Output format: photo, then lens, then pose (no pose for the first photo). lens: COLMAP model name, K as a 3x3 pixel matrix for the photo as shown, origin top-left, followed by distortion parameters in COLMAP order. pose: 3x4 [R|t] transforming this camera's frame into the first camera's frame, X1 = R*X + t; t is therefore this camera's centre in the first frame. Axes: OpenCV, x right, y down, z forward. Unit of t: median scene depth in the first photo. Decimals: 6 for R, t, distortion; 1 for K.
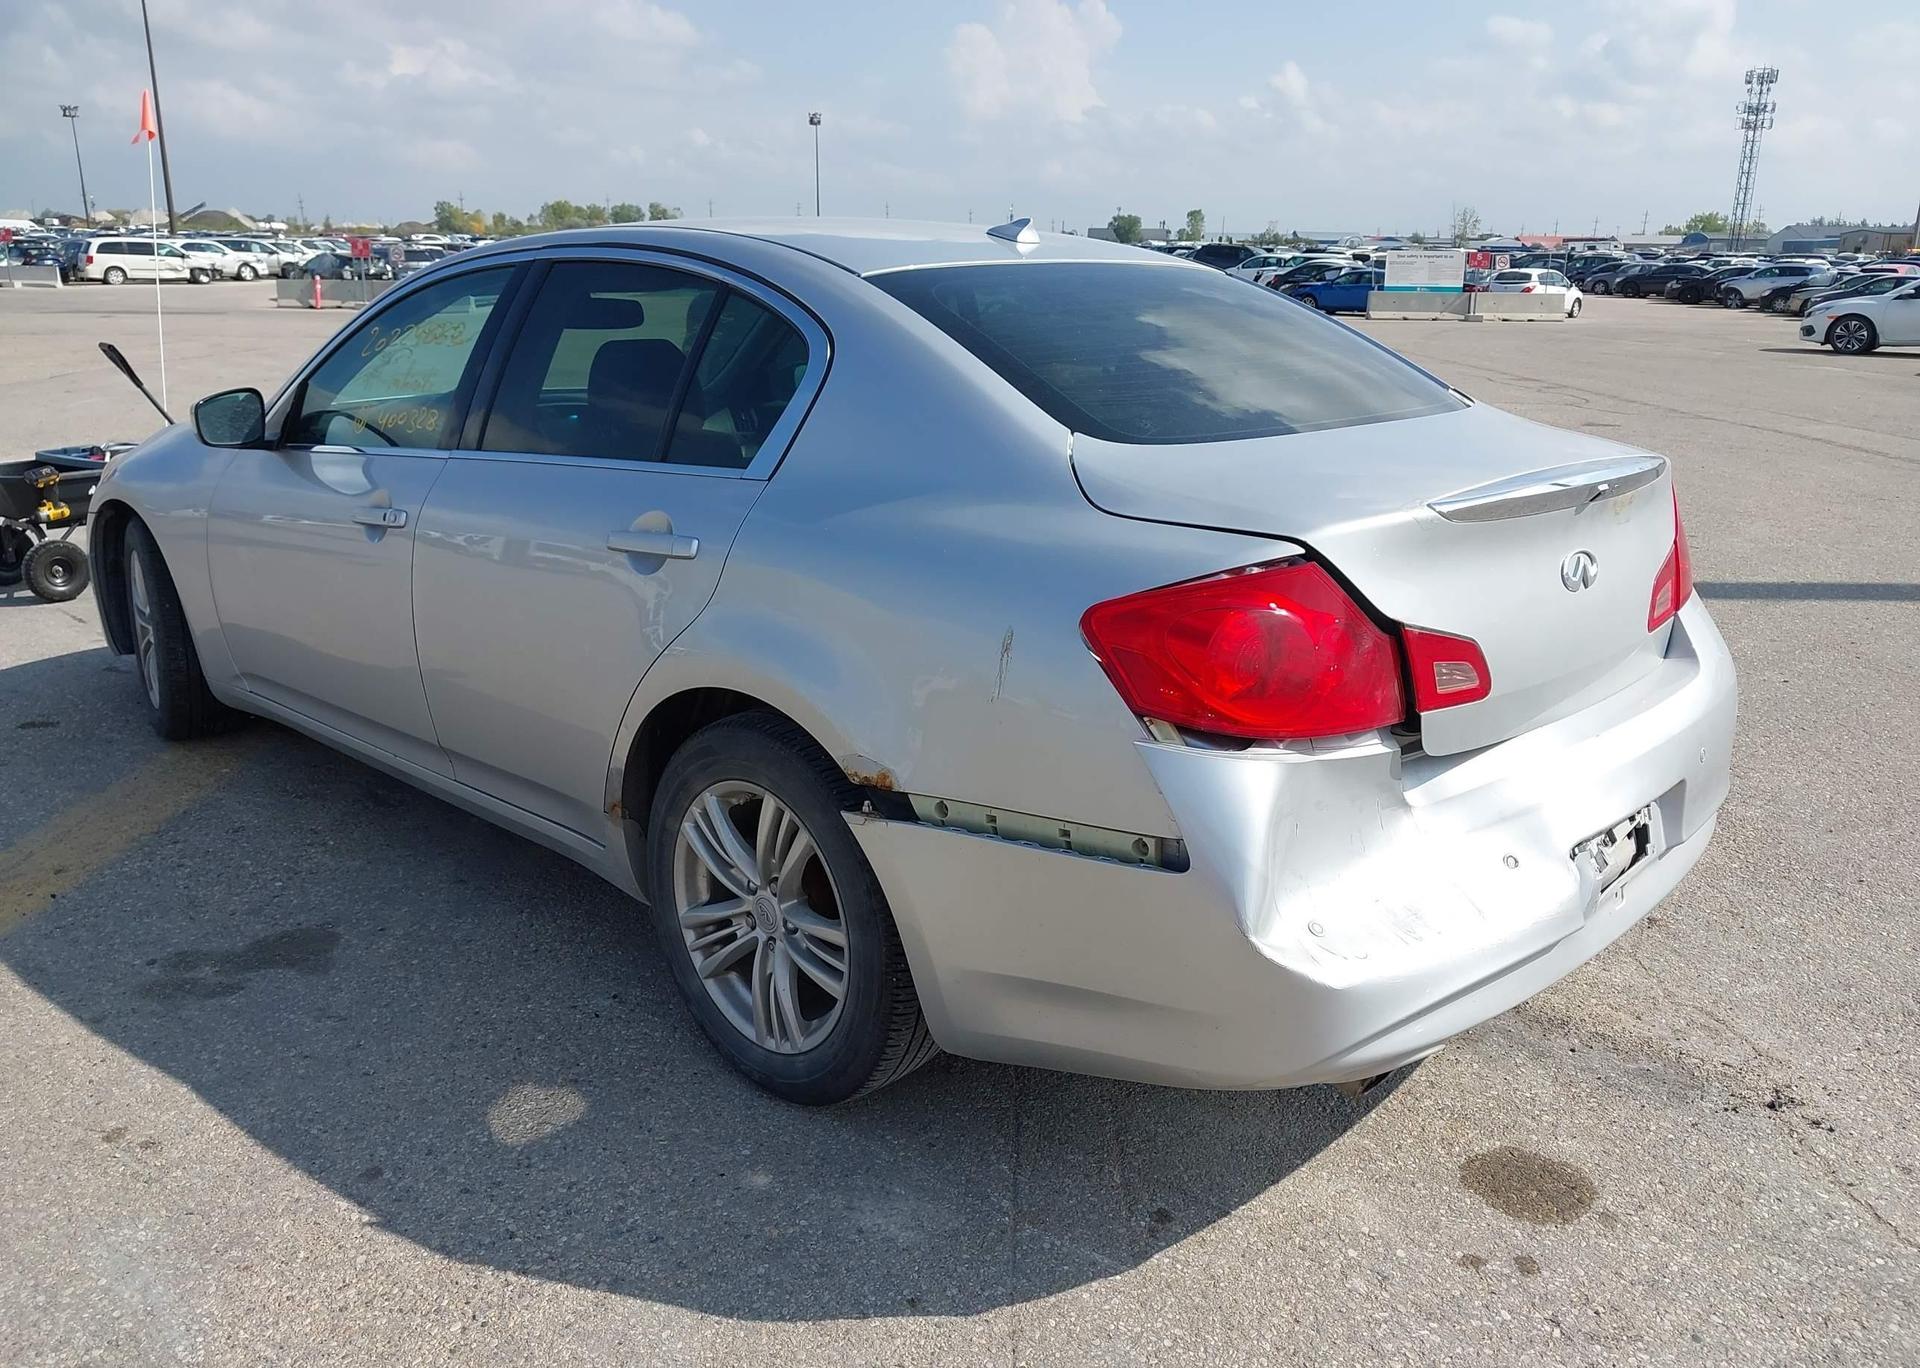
lens RADIAL K [[1516.2, 0, 951.6], [0, 1516.2, 737.8], [0, 0, 1]] dist [0.027157, -0.041163]
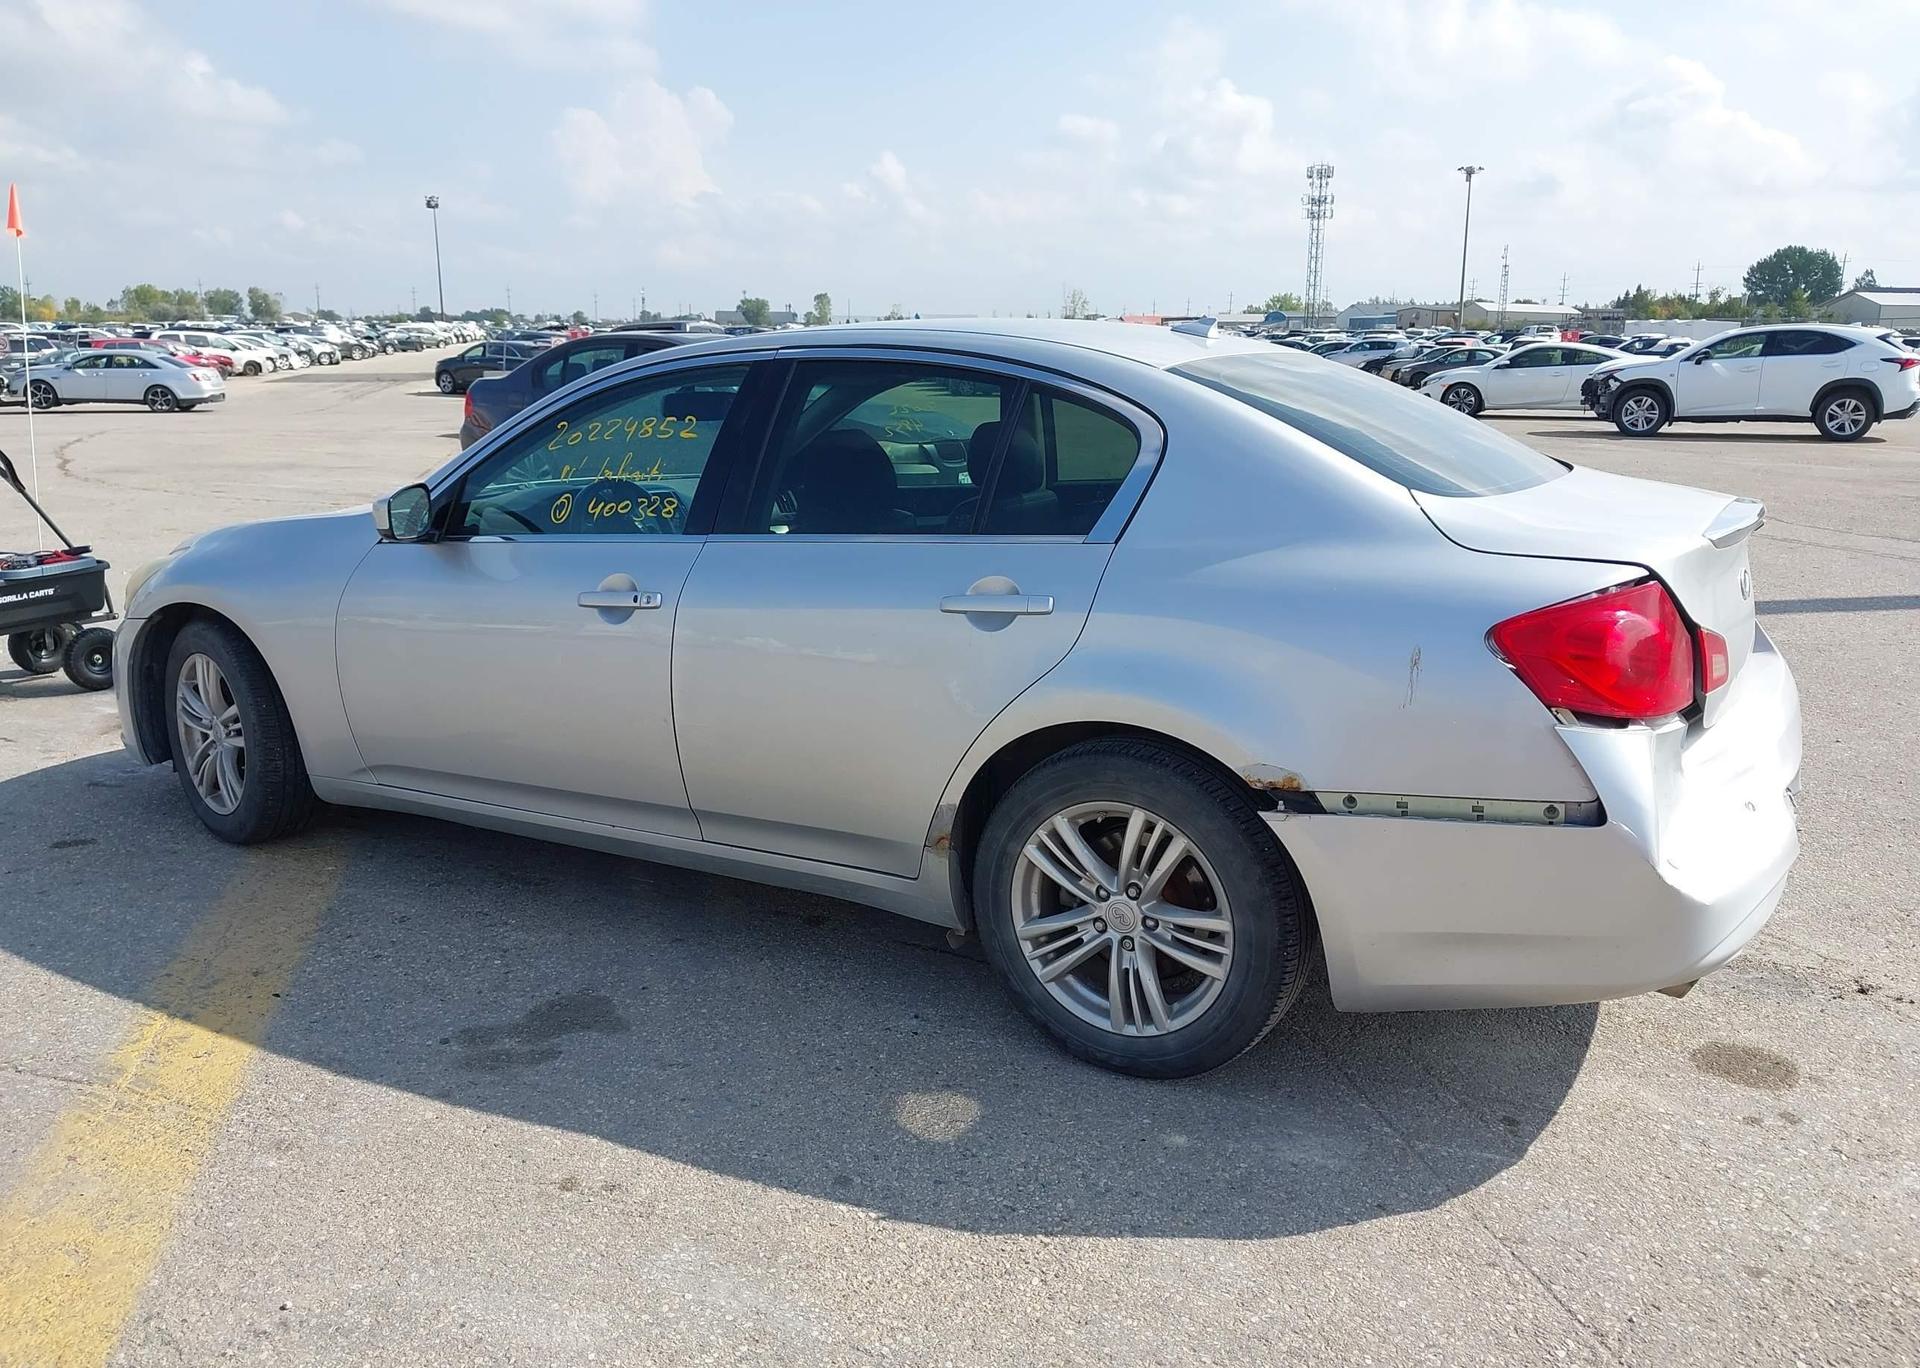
lens RADIAL K [[1516.2, 0, 957.5], [0, 1516.2, 743.8], [0, 0, 1]] dist [0.027157, -0.041163]
pose [[0.971426, -0.071574, 0.226292, -0.457173], [0.081786, 0.995997, -0.036065, 0.015279], [-0.222805, 0.053542, 0.973392, -0.092722]]
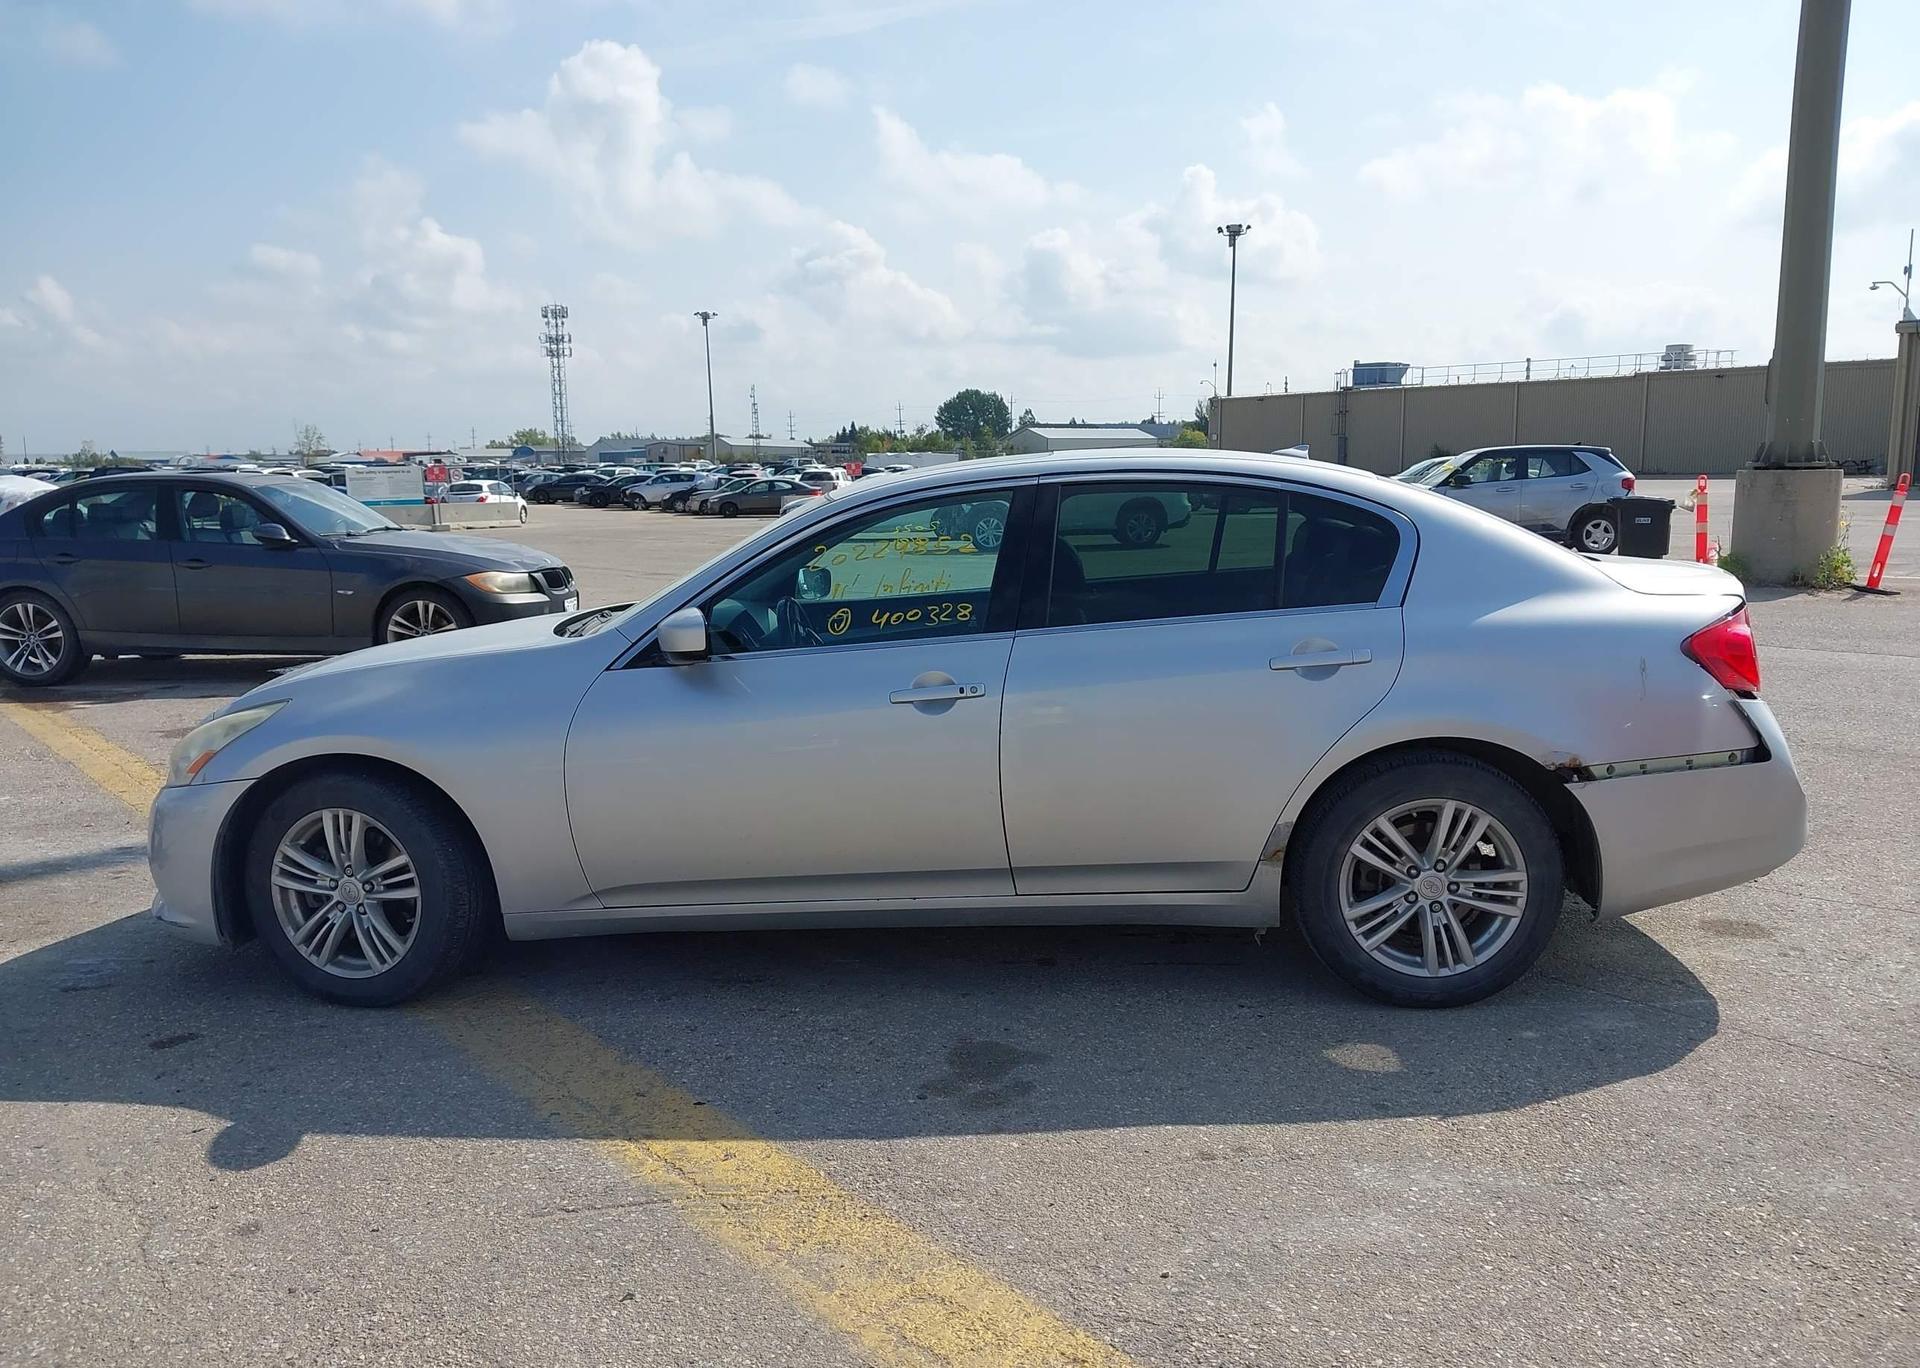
lens RADIAL K [[1516.2, 0, 991.6], [0, 1516.2, 722.9], [0, 0, 1]] dist [0.027157, -0.041163]
pose [[0.743929, -0.133146, 0.654860, -1.324771], [0.224165, 0.972892, -0.056846, -0.052110], [-0.629539, 0.189086, 0.753610, 0.084534]]
